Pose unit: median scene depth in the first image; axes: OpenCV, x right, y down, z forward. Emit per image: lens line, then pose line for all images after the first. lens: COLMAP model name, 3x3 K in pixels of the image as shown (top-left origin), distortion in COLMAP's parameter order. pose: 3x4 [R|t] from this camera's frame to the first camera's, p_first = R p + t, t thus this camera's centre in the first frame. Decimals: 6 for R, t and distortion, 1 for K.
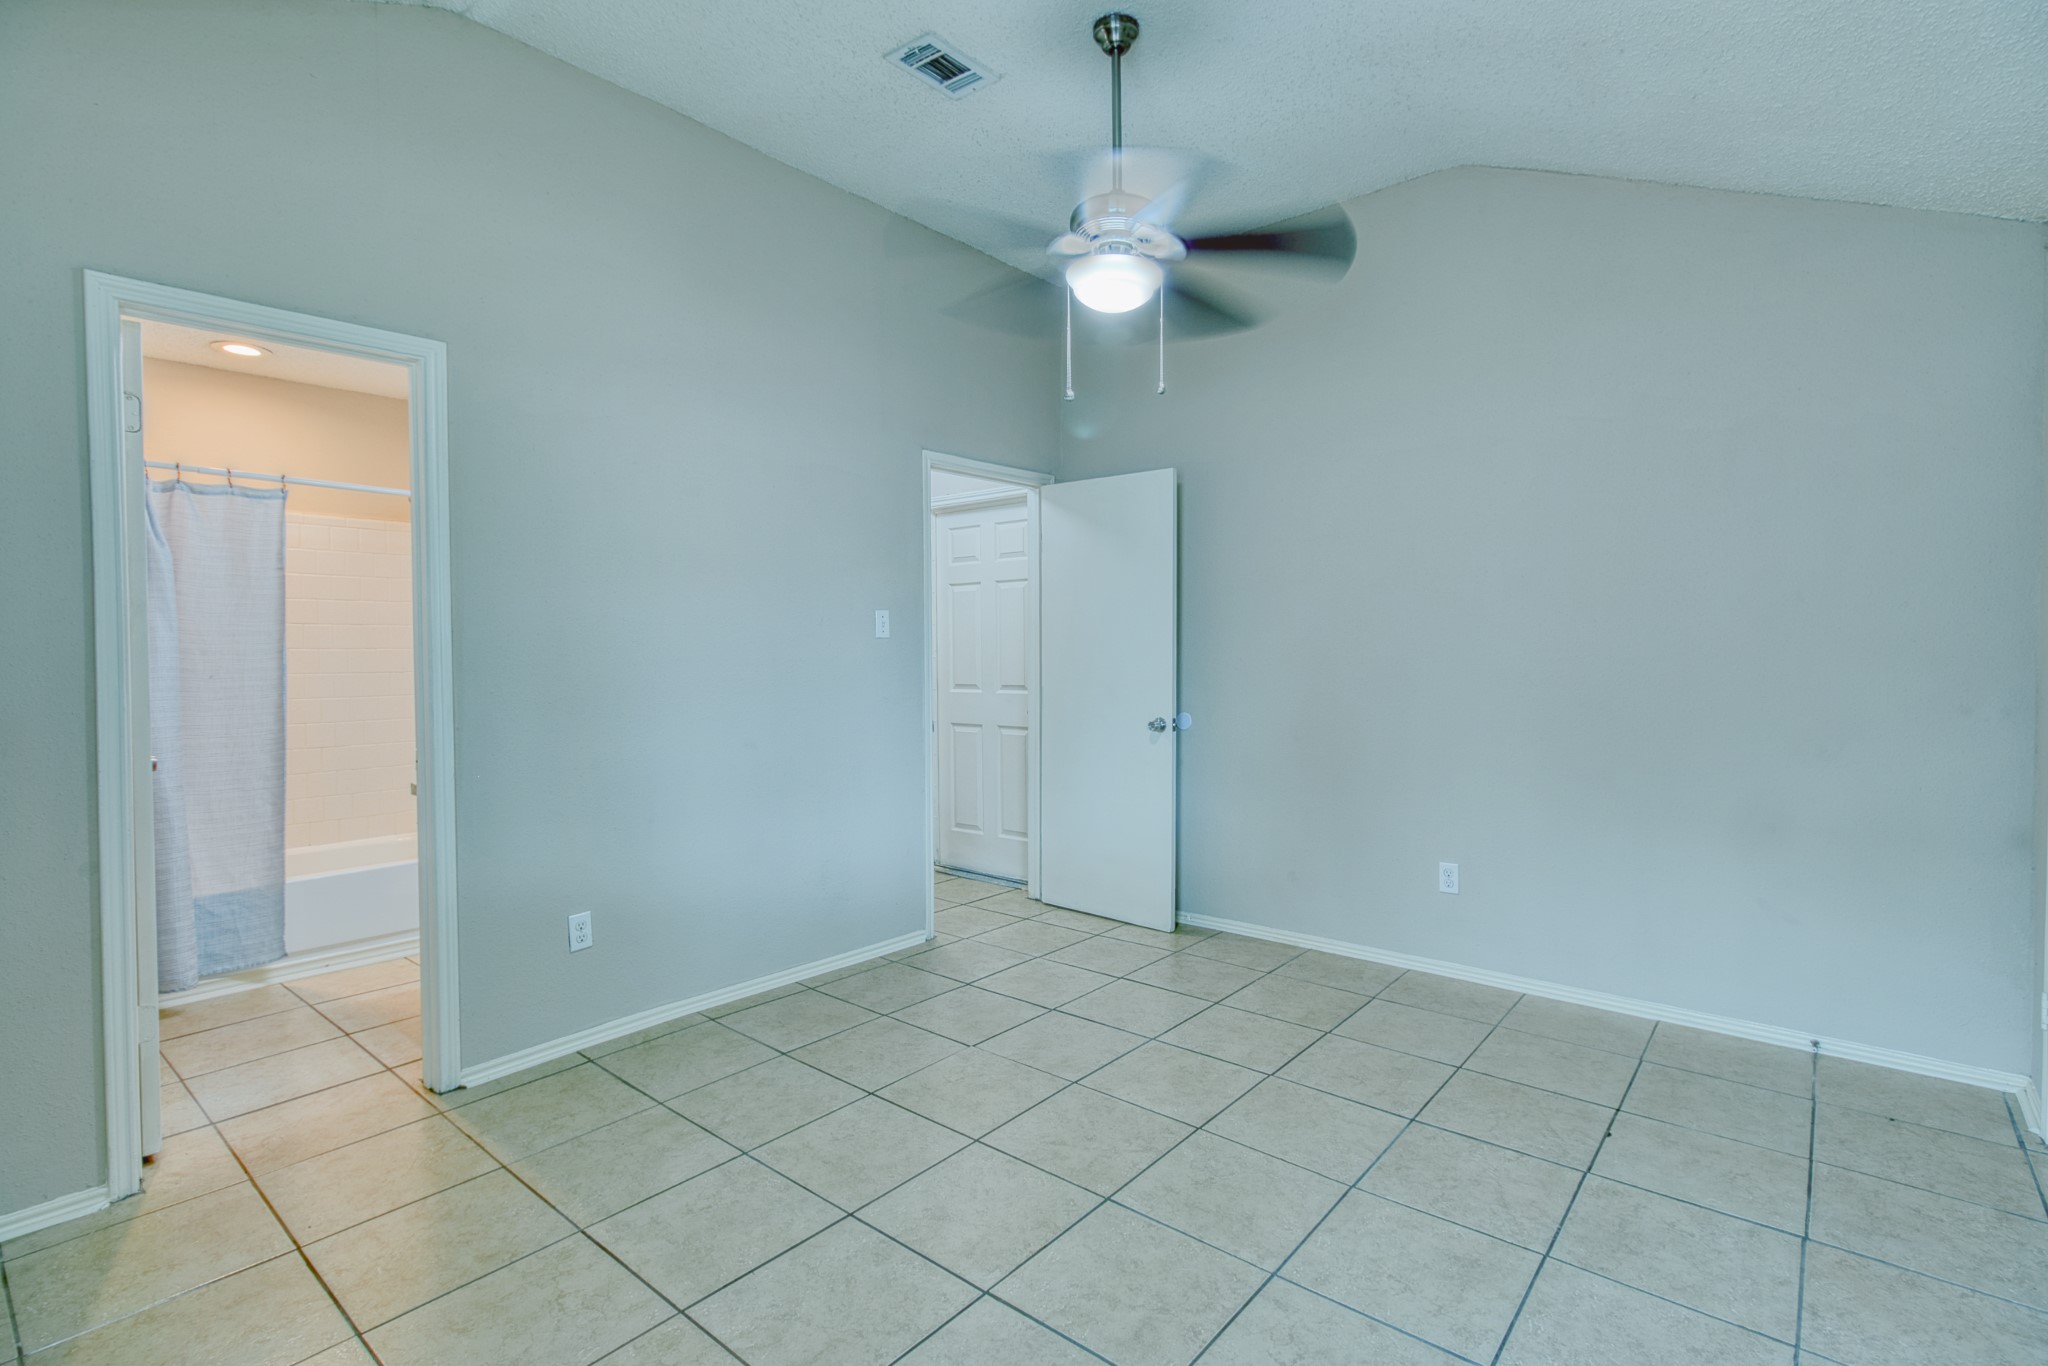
lens RADIAL K [[951.3, 0, 1026.3], [0, 951.3, 686.5], [0, 0, 1]] dist [0.003217, -0.000103]
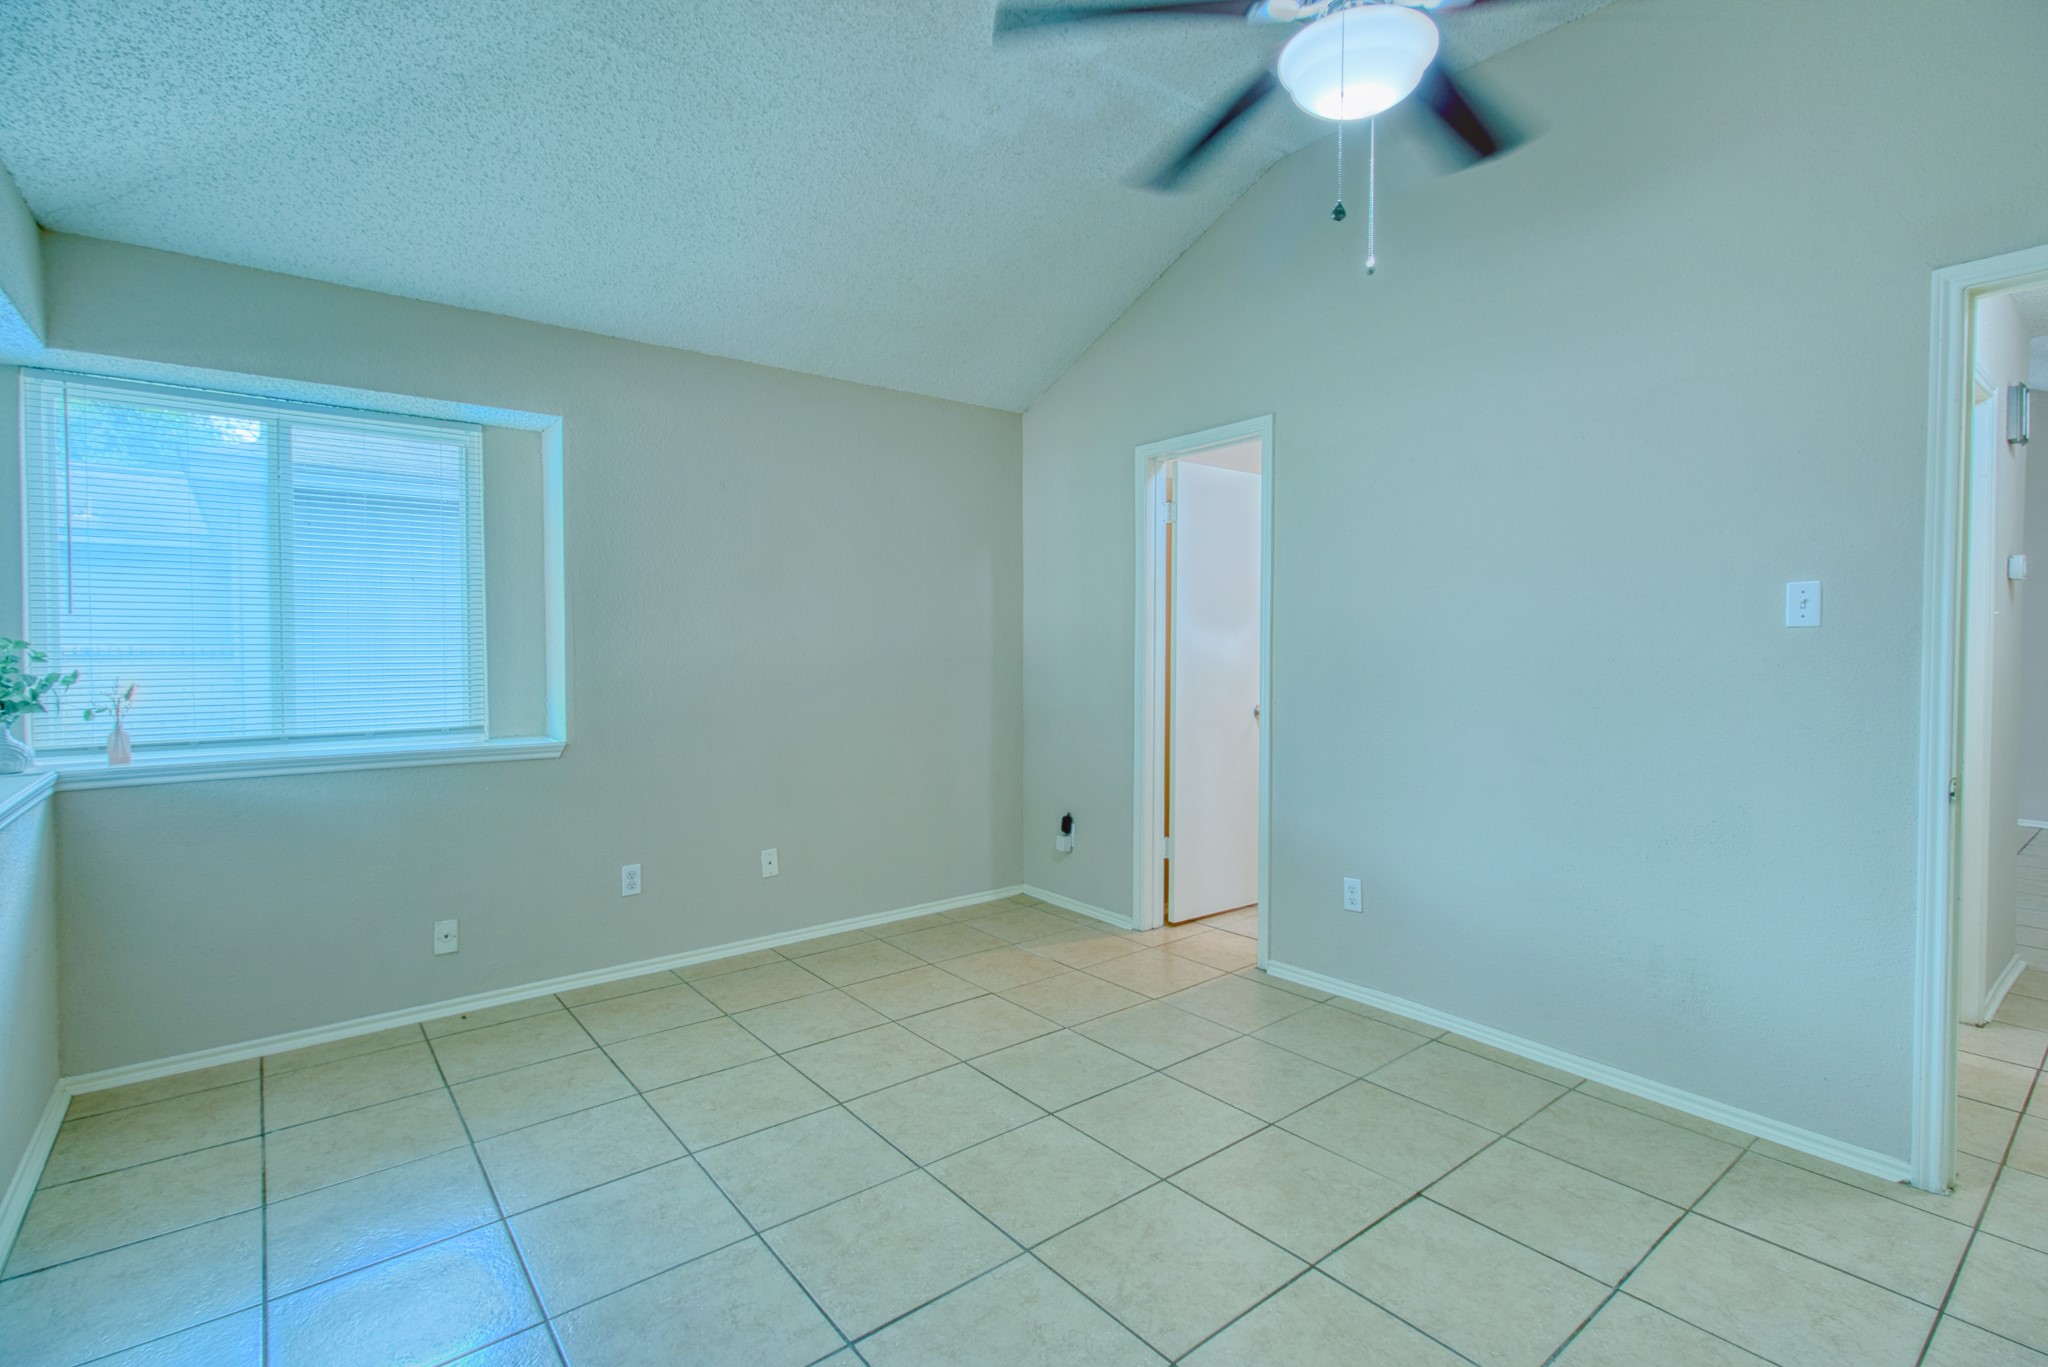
lens RADIAL K [[951.3, 0, 1052.2], [0, 951.3, 672.0], [0, 0, 1]] dist [0.003217, -0.000103]
pose [[-0.179867, 0.031080, -0.983200, 0.719516], [-0.036533, 0.998600, 0.038251, -0.036381], [0.983012, 0.042799, -0.178479, 0.874101]]
